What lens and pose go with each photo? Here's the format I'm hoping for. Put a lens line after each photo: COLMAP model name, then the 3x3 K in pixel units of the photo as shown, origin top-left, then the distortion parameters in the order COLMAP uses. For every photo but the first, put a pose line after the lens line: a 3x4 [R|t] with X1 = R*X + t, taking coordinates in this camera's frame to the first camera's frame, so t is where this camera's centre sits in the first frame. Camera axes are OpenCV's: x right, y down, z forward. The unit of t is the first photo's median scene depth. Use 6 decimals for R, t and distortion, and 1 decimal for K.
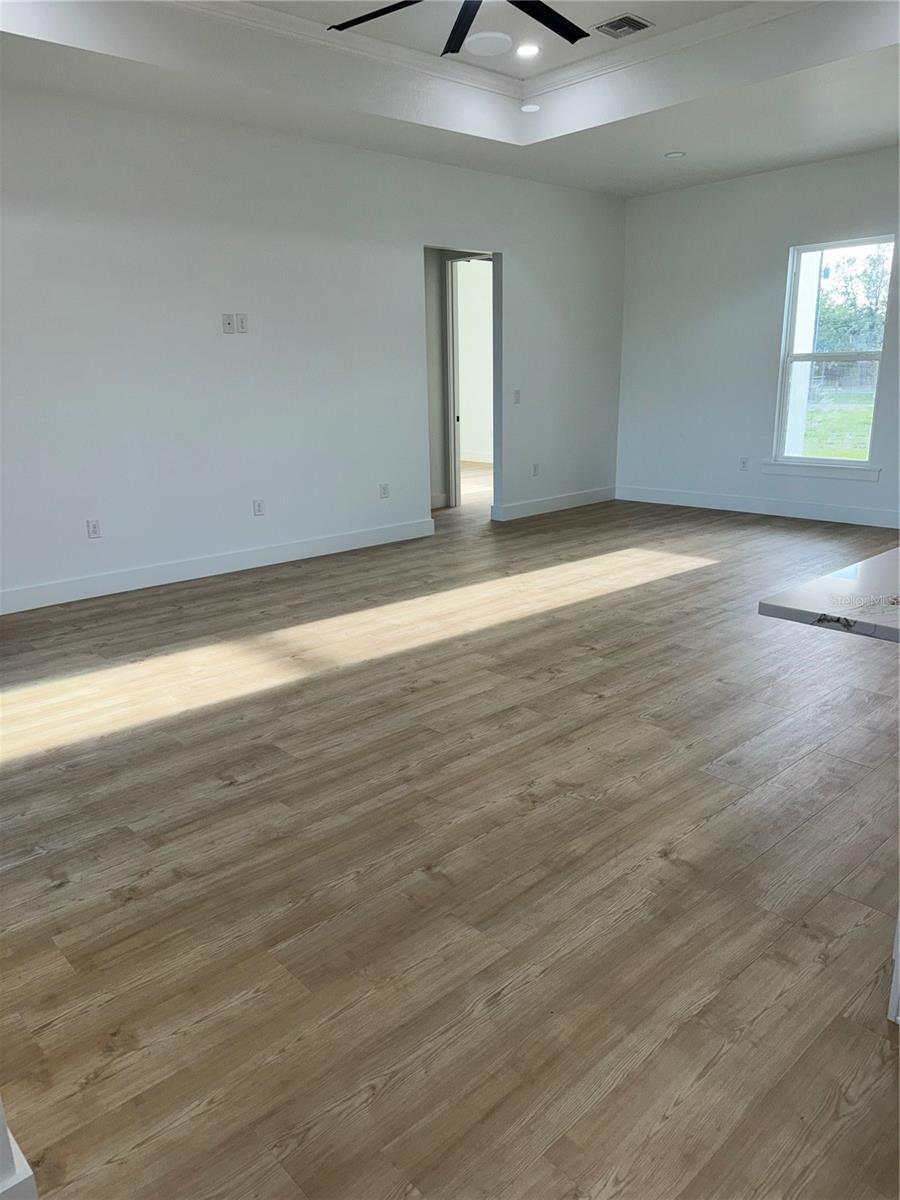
lens RADIAL K [[841.7, 0, 444.3], [0, 841.7, 604.3], [0, 0, 1]] dist [0.064751, -0.078435]
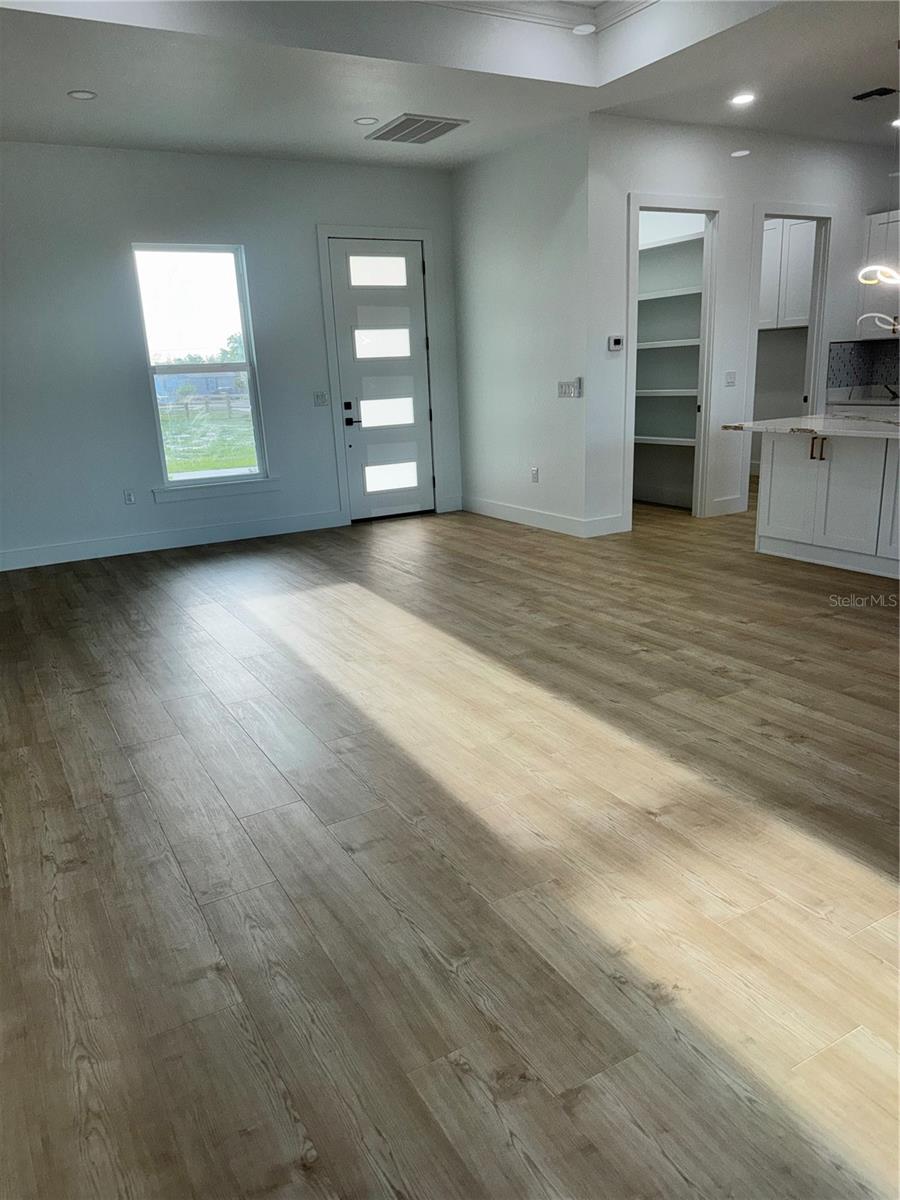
lens RADIAL K [[841.7, 0, 444.7], [0, 841.7, 615.3], [0, 0, 1]] dist [0.064751, -0.078435]
pose [[0.228709, -0.261908, 0.937601, -0.880274], [0.297833, 0.935772, 0.188747, -0.269488], [-0.926816, 0.236081, 0.292025, 1.102949]]
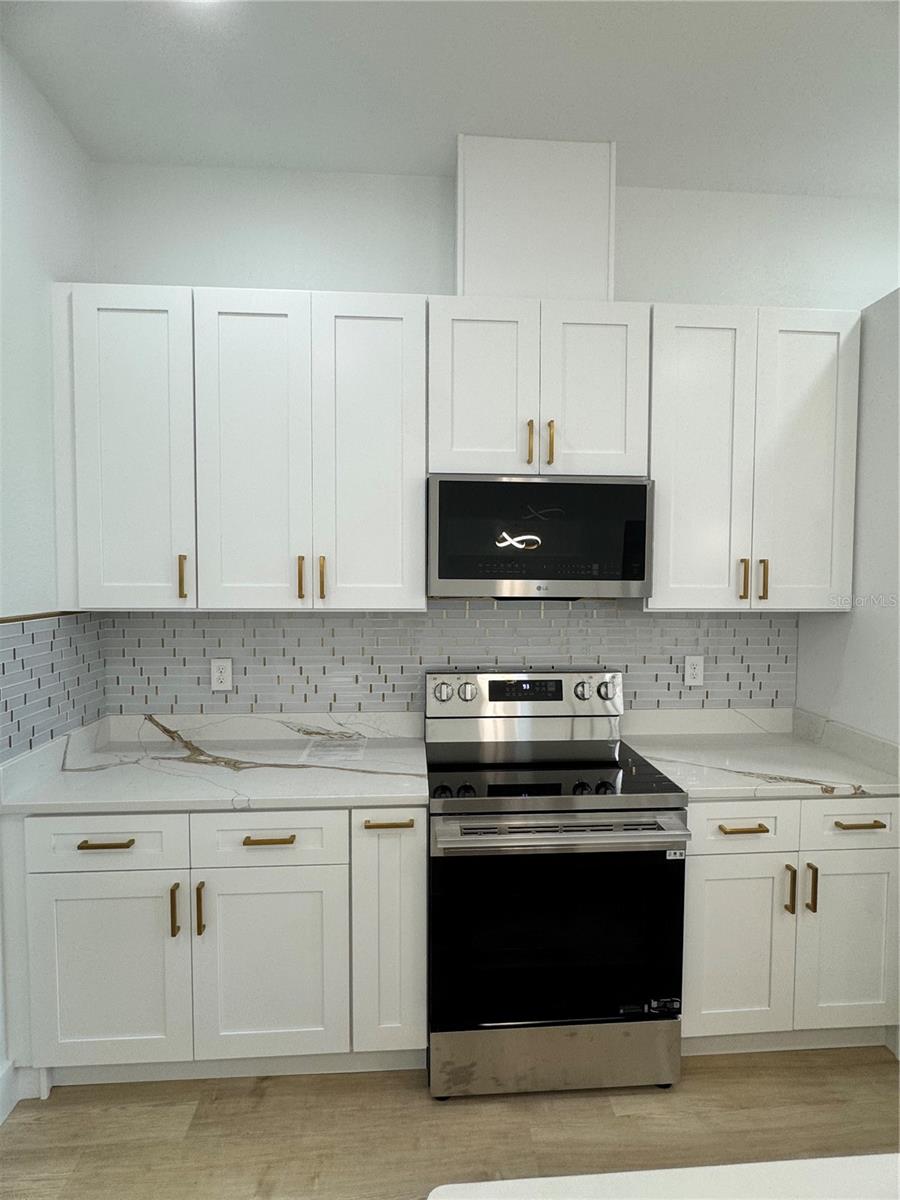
lens RADIAL K [[613.4, 0, 456.5], [0, 613.4, 602.1], [0, 0, 1]] dist [-0.005383, 0.002387]
pose [[-0.784443, -0.014039, 0.620042, 0.913195], [0.175009, 0.954105, 0.243014, -0.281882], [-0.594997, 0.299143, -0.745984, 0.805945]]
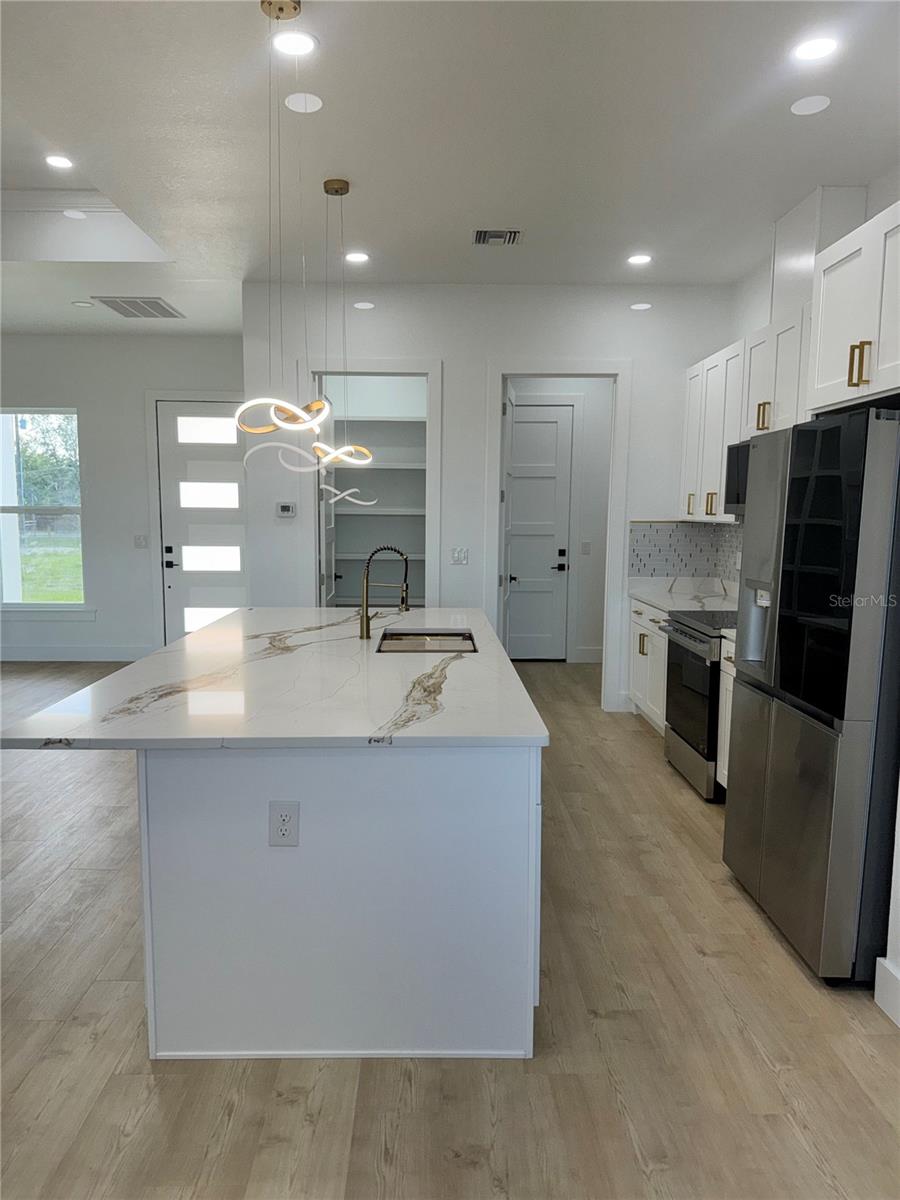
lens RADIAL K [[841.7, 0, 459.4], [0, 841.7, 597.8], [0, 0, 1]] dist [0.064751, -0.078435]
pose [[0.647328, -0.054019, 0.760295, -0.042441], [0.180894, 0.979875, -0.084395, 0.008837], [-0.740435, 0.192164, 0.644072, -0.118487]]
